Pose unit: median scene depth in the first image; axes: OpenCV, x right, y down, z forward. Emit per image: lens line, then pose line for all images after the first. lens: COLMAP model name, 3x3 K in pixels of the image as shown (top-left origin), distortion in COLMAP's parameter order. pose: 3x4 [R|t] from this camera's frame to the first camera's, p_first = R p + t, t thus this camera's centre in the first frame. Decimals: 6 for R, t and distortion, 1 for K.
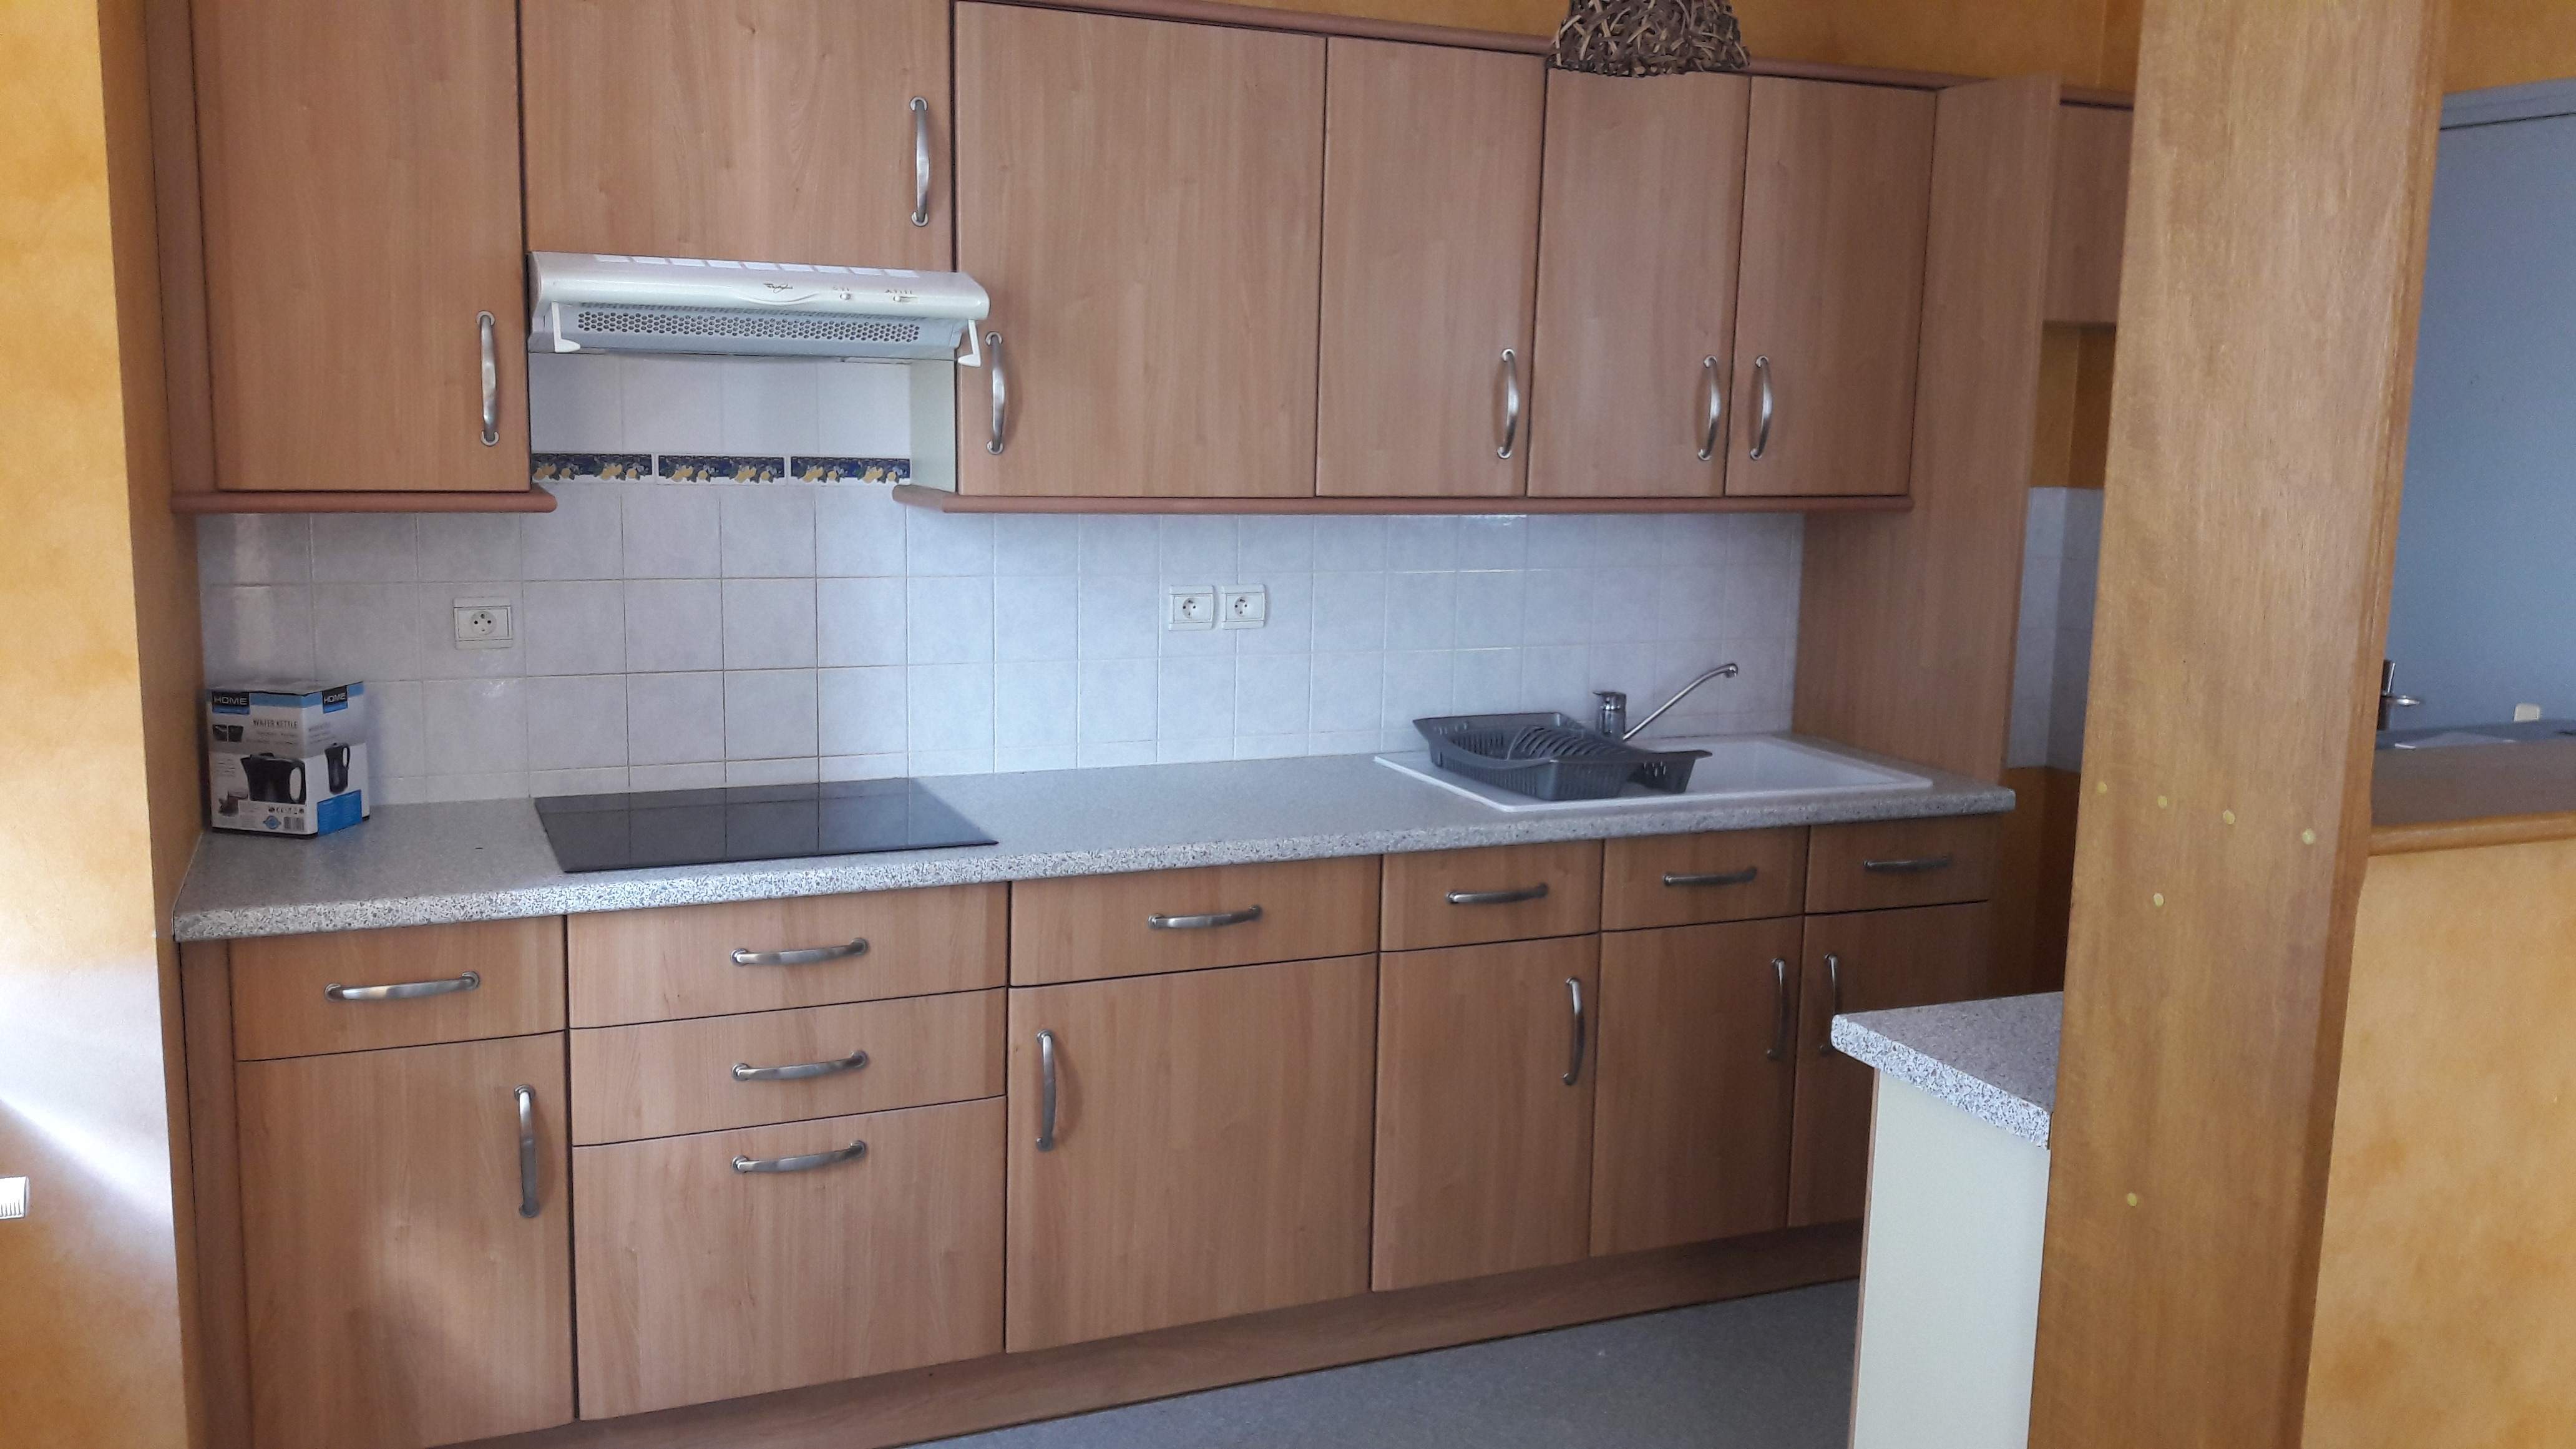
lens RADIAL K [[2160.8, 0, 1288.0], [0, 2160.8, 724.5], [0, 0, 1]] dist [0.097301, -0.404414]
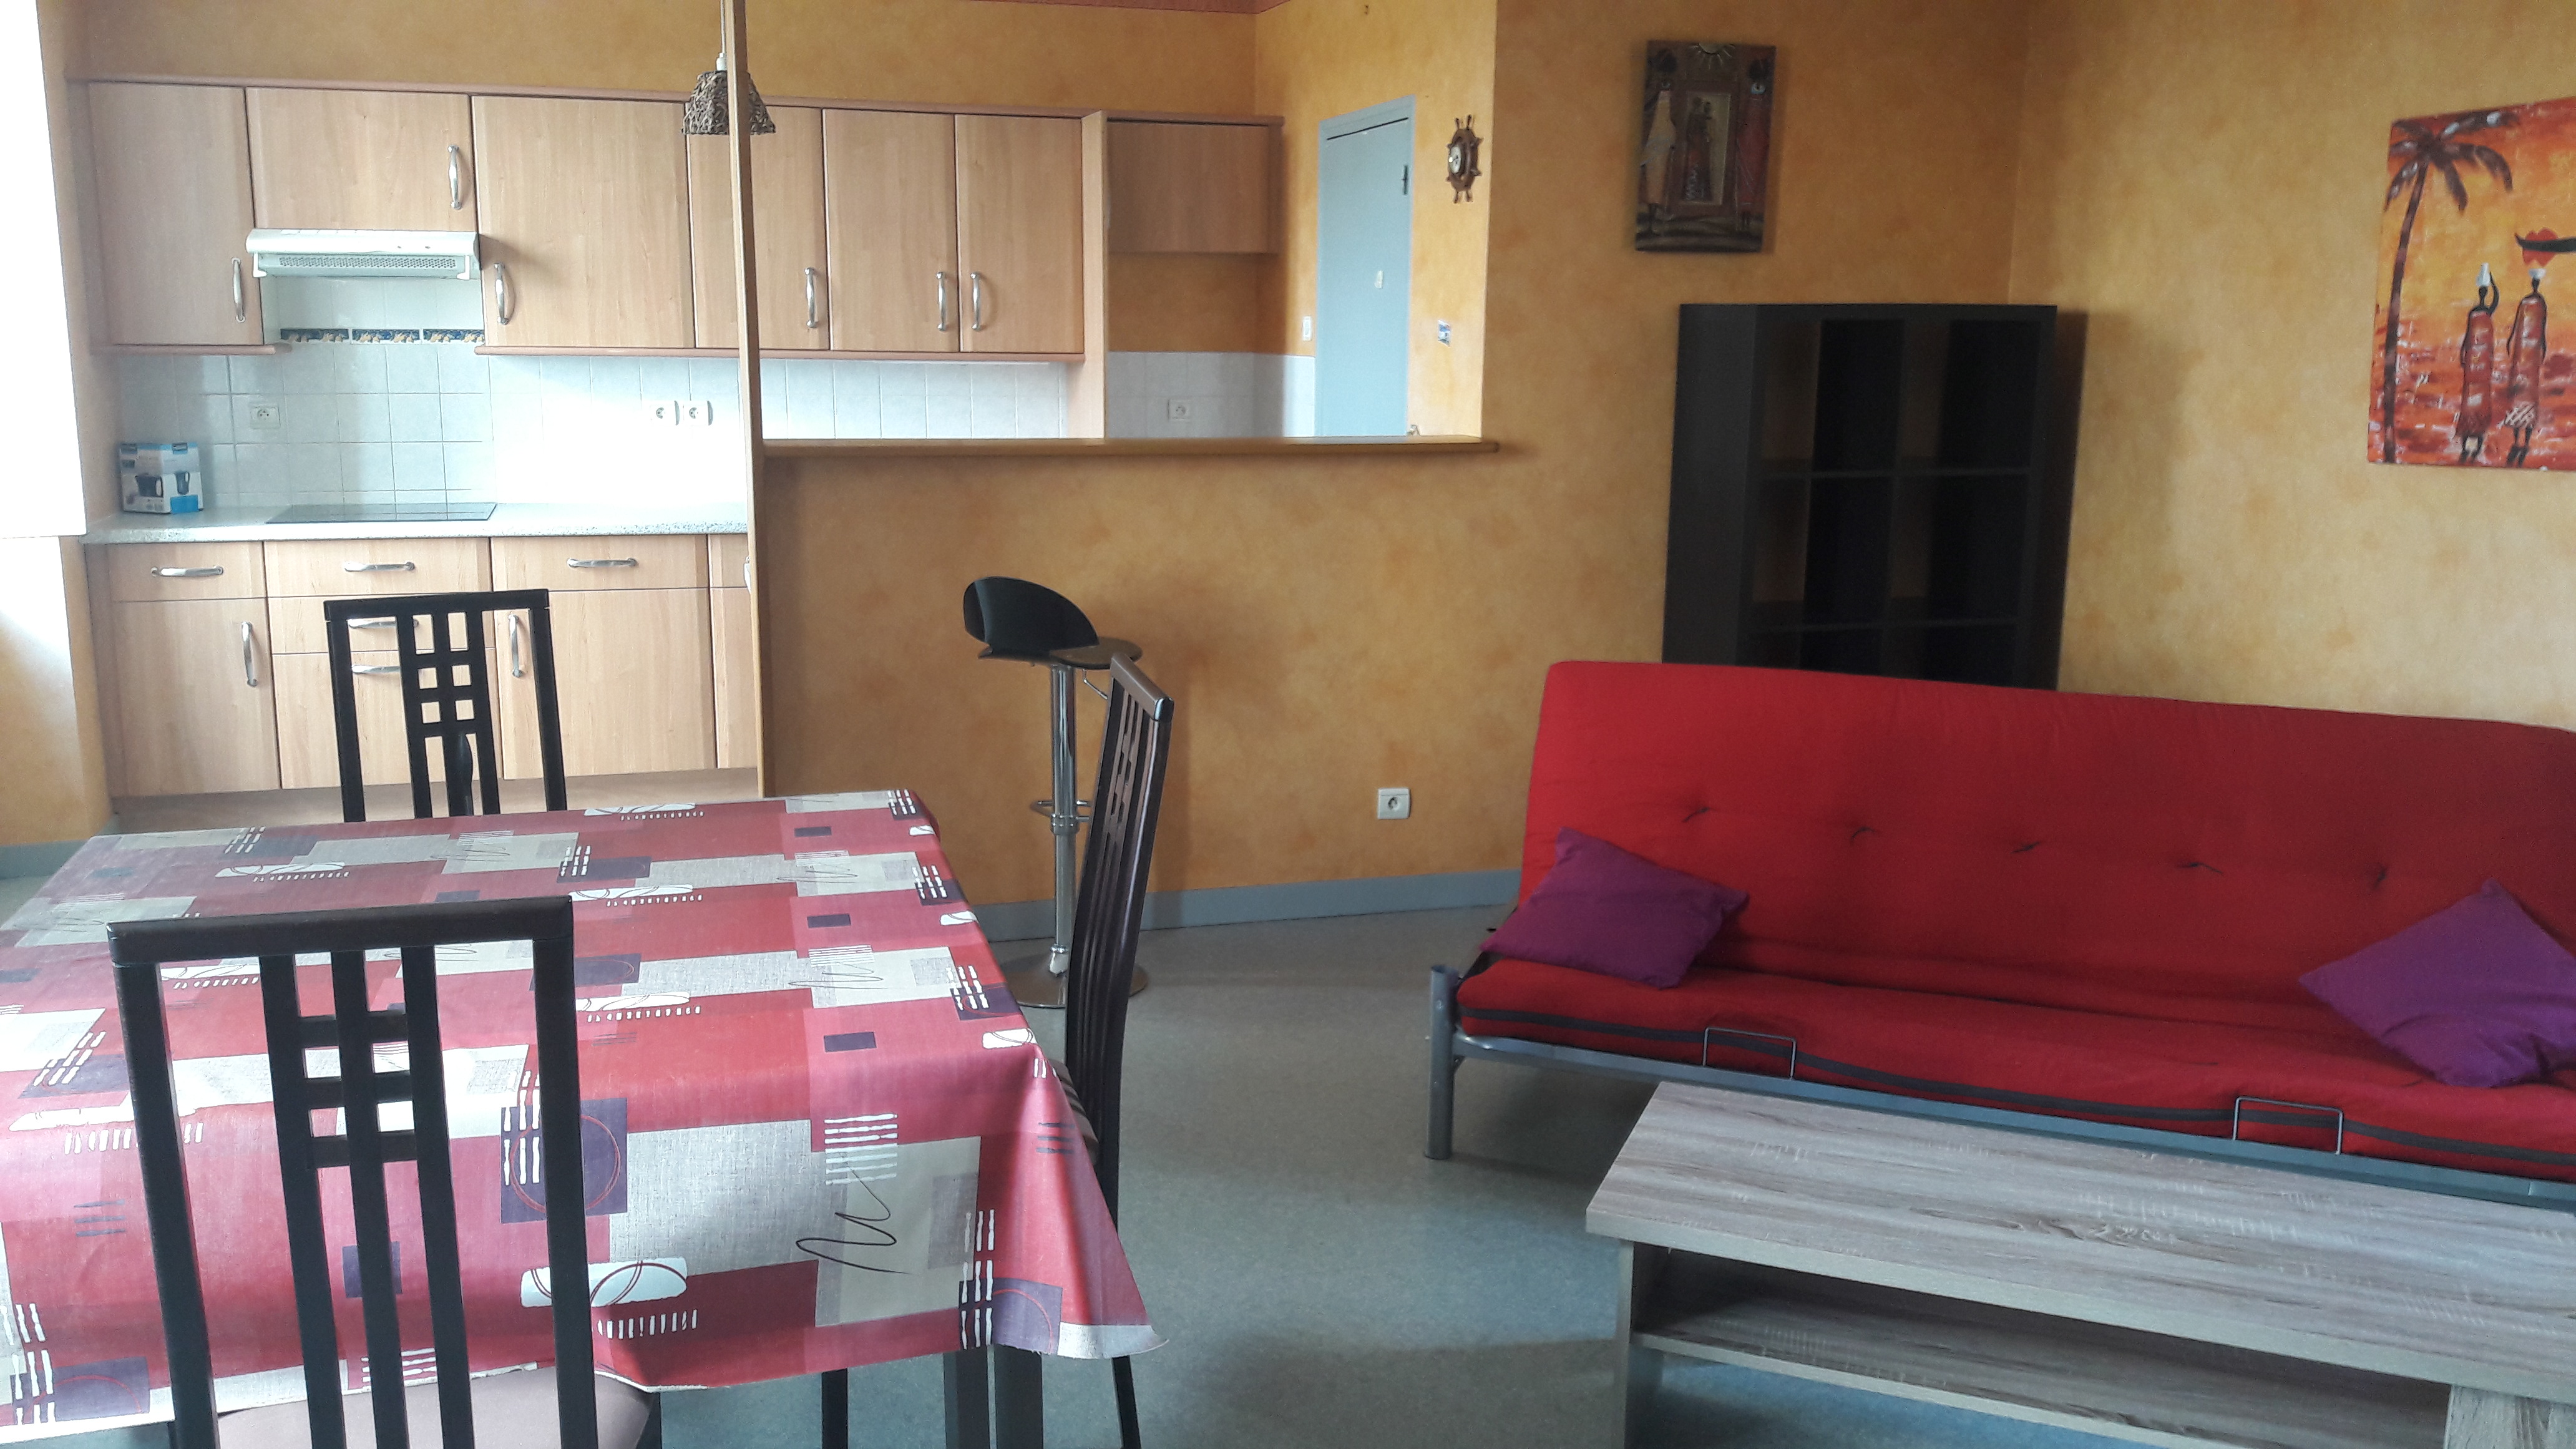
lens RADIAL K [[2079.0, 0, 1292.3], [0, 2079.0, 779.3], [0, 0, 1]] dist [0.097333, -0.339645]
pose [[0.996184, 0.013942, -0.086158, 0.755011], [-0.008379, 0.997877, 0.064591, 0.158980], [0.086875, -0.063623, 0.994186, -0.850350]]
